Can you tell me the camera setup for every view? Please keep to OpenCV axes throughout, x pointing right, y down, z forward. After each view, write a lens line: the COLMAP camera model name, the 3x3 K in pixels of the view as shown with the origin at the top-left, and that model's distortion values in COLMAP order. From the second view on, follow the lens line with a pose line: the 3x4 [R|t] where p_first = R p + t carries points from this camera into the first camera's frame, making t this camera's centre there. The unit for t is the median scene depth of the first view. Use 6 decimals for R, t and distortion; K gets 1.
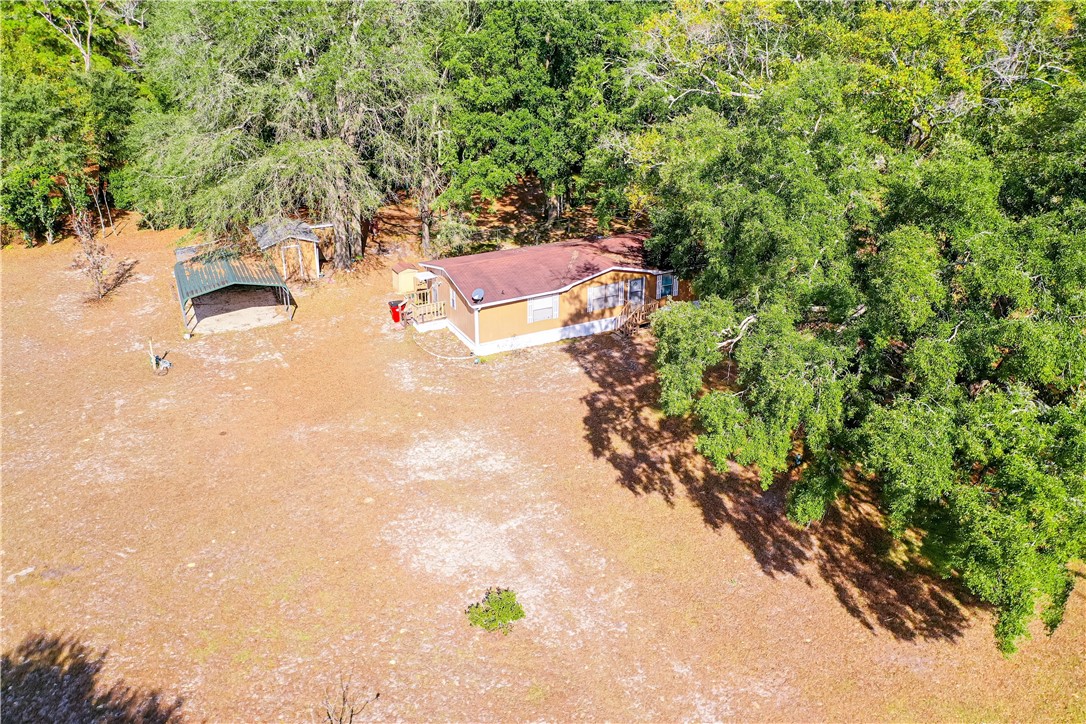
lens RADIAL K [[884.2, 0, 544.8], [0, 884.2, 341.0], [0, 0, 1]] dist [0.012398, 0.007679]
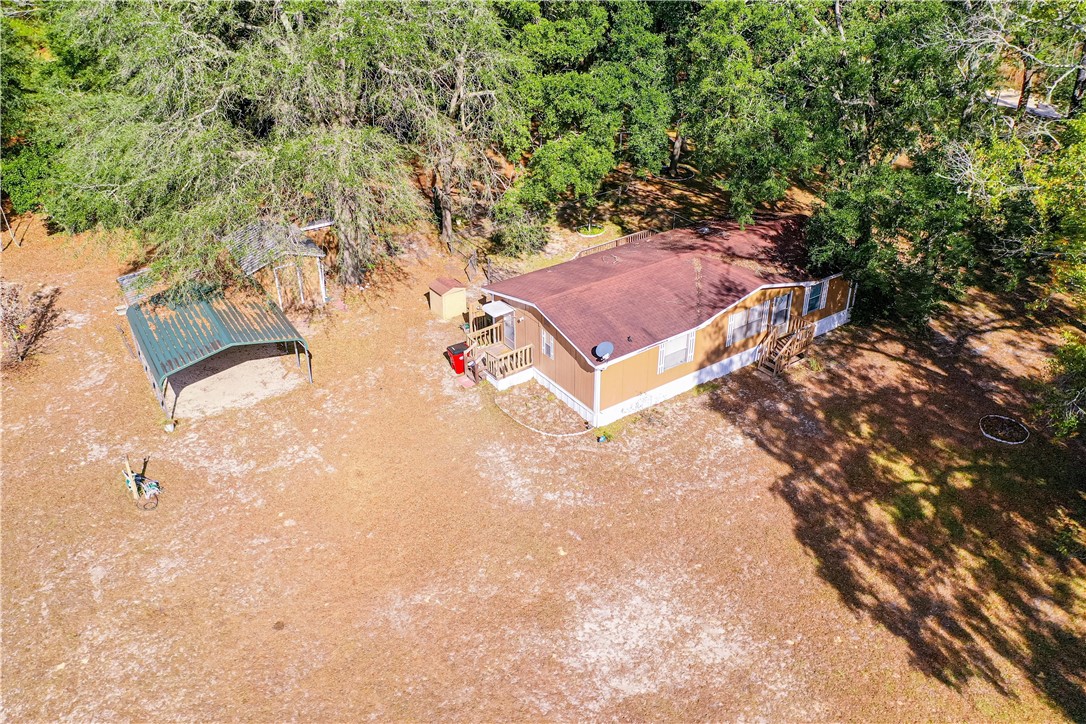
lens RADIAL K [[884.2, 0, 544.8], [0, 884.2, 341.0], [0, 0, 1]] dist [0.012398, 0.007679]
pose [[0.991806, -0.073668, 0.104375, -0.178774], [0.061835, 0.991738, 0.112394, -0.129616], [-0.111793, -0.105019, 0.988167, 0.289293]]
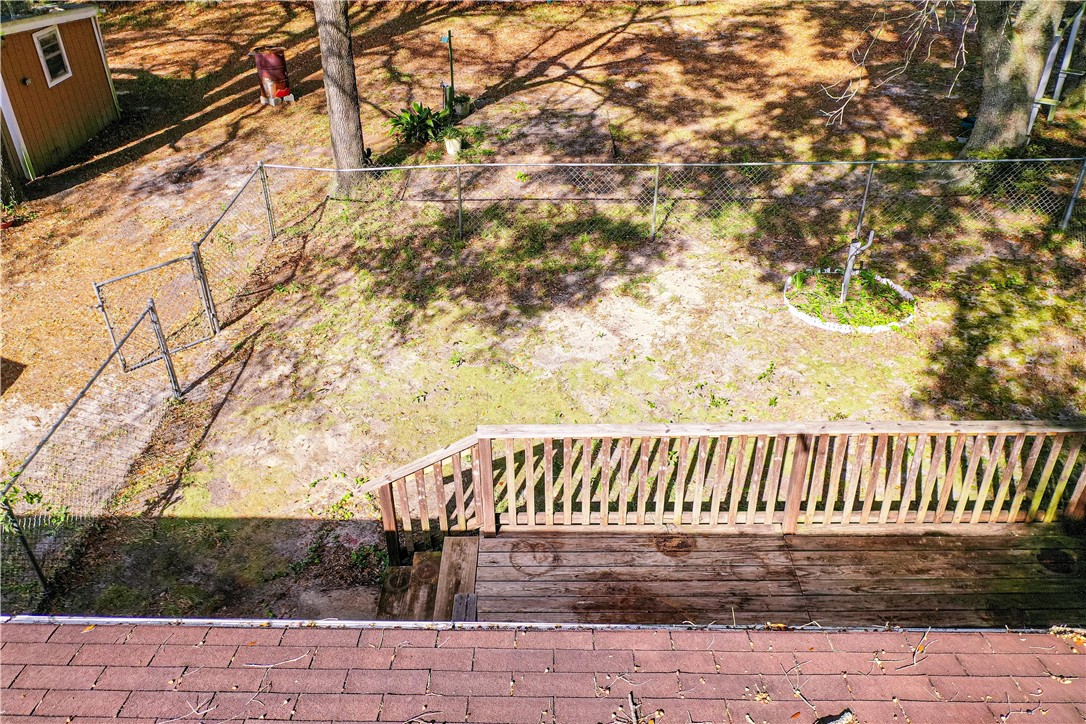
lens RADIAL K [[884.2, 0, 544.8], [0, 884.2, 341.0], [0, 0, 1]] dist [0.012398, 0.007679]
pose [[0.884992, 0.242782, -0.397299, 0.012114], [-0.179879, 0.965321, 0.189204, -0.156278], [0.429456, -0.095978, 0.897973, 1.056887]]
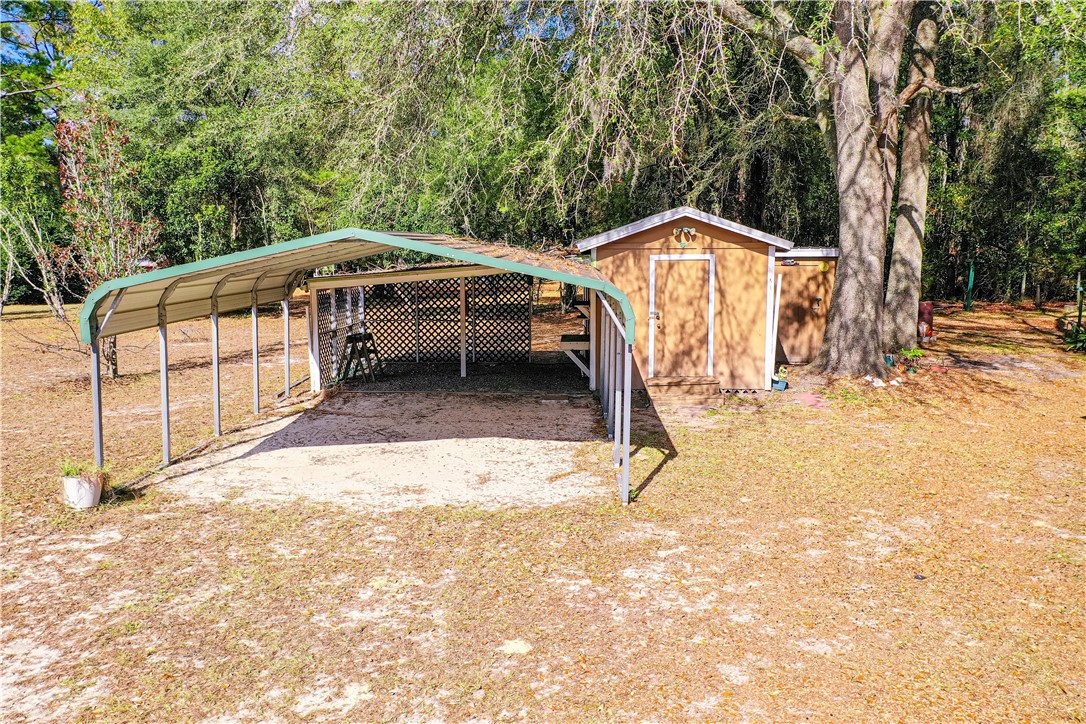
lens RADIAL K [[884.2, 0, 544.8], [0, 884.2, 341.0], [0, 0, 1]] dist [0.012398, 0.007679]
pose [[0.898023, 0.050629, -0.437025, -0.233148], [-0.179799, 0.948848, -0.259538, -0.004410], [0.401530, 0.311648, 0.861191, 0.858870]]
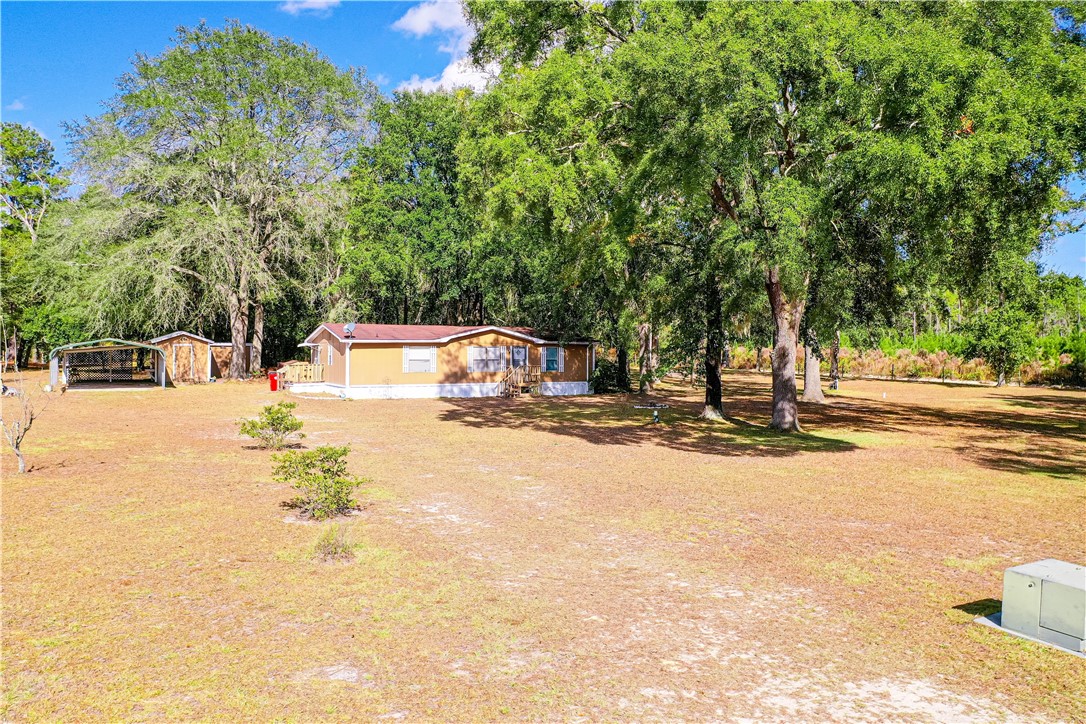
lens RADIAL K [[879.8, 0, 543.0], [0, 879.8, 362.0], [0, 0, 1]] dist [0.002163, 0.001402]
pose [[0.999887, 0.013999, 0.005528, 0.126777], [-0.010808, 0.923445, -0.383578, 0.324196], [-0.010475, 0.383475, 0.923492, 0.102055]]
